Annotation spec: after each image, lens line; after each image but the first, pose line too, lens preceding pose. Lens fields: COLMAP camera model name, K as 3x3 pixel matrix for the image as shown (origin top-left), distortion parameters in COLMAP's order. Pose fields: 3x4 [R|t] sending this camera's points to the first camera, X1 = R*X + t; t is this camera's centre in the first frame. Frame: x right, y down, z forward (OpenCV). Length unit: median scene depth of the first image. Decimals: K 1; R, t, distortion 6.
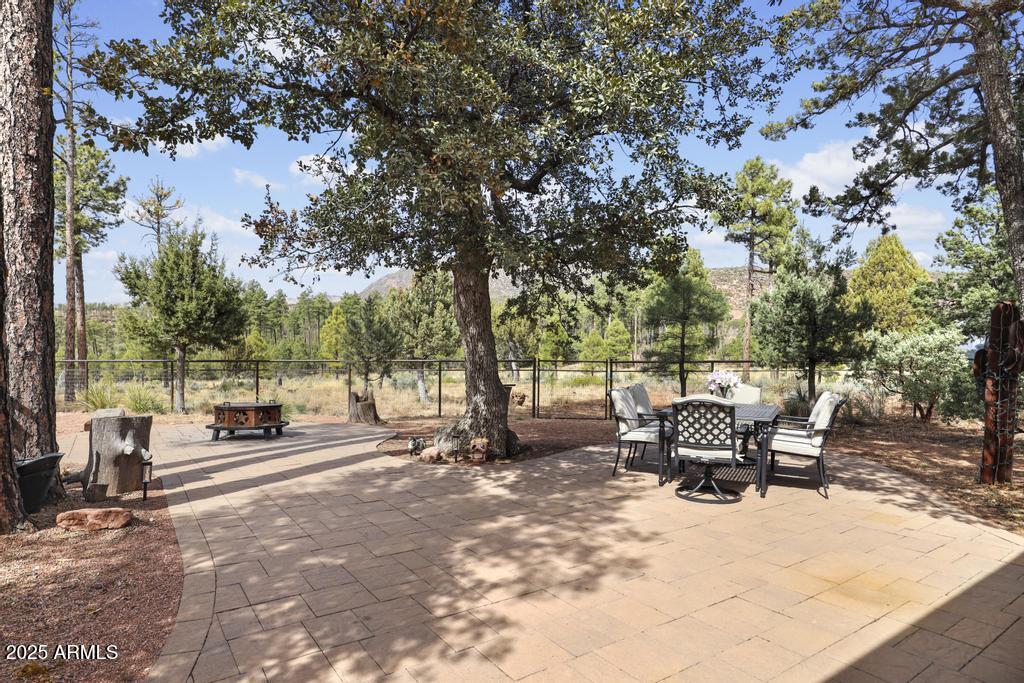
lens RADIAL K [[583.1, 0, 520.5], [0, 583.1, 363.3], [0, 0, 1]] dist [-0.022660, -0.000121]
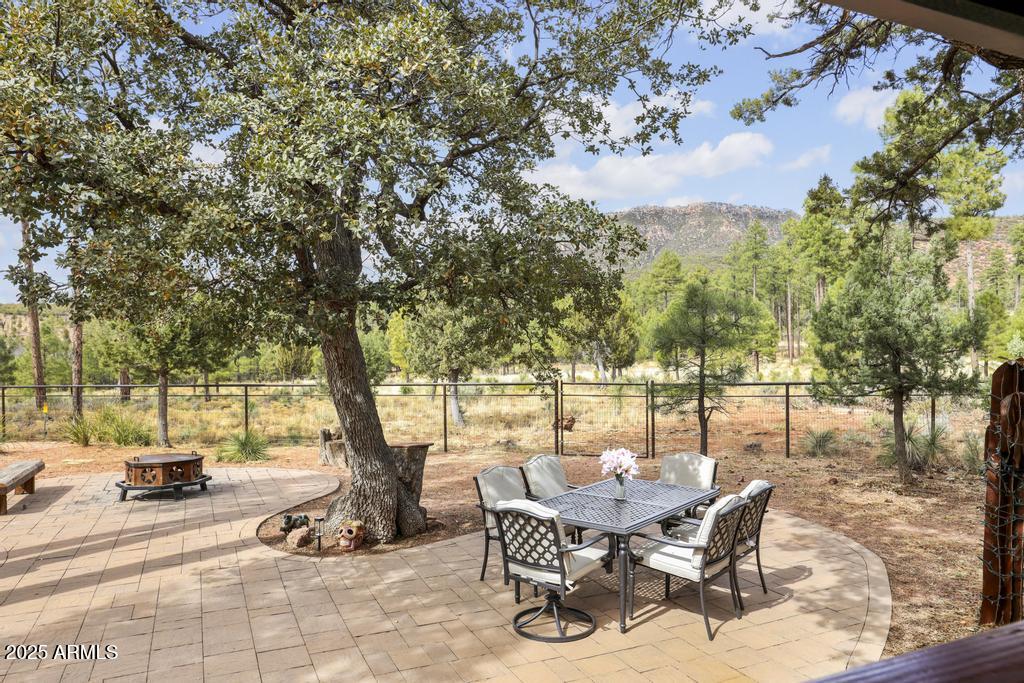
lens RADIAL K [[720.4, 0, 511.8], [0, 720.4, 347.5], [0, 0, 1]] dist [-0.011739, -0.003931]
pose [[0.980981, -0.018211, -0.193250, 0.172585], [0.016673, 0.999815, -0.009583, -0.050679], [0.193389, 0.006179, 0.981103, 0.016051]]
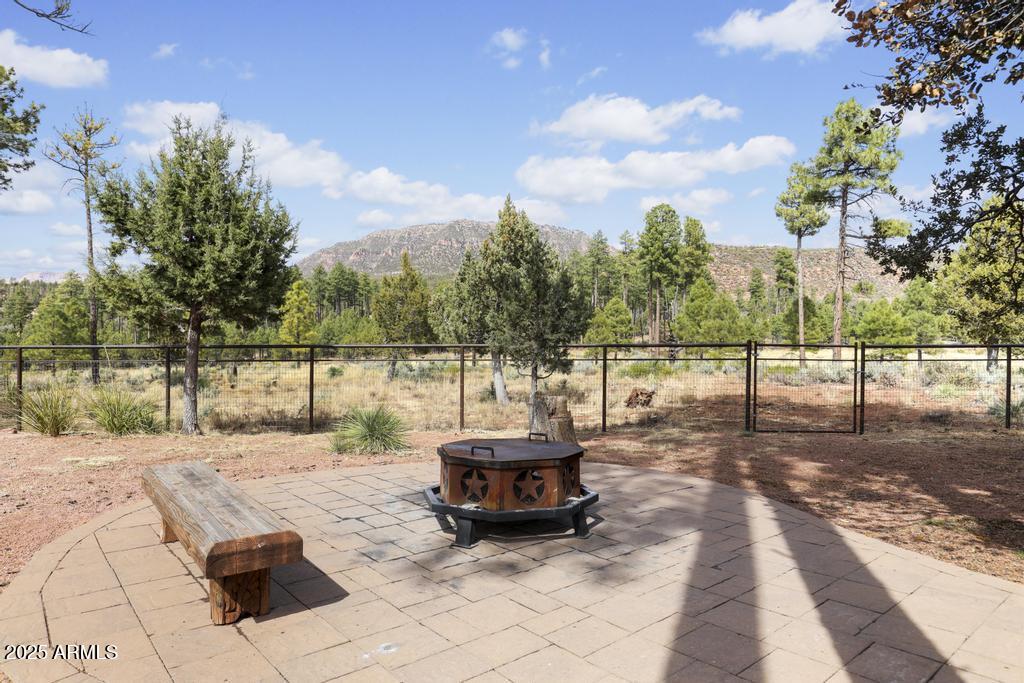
lens RADIAL K [[634.7, 0, 517.8], [0, 634.7, 337.8], [0, 0, 1]] dist [-0.007887, 0.001712]
pose [[0.997123, -0.002230, 0.075767, -0.322297], [0.003363, 0.999884, -0.014828, -0.002855], [-0.075725, 0.015040, 0.997015, 0.337754]]
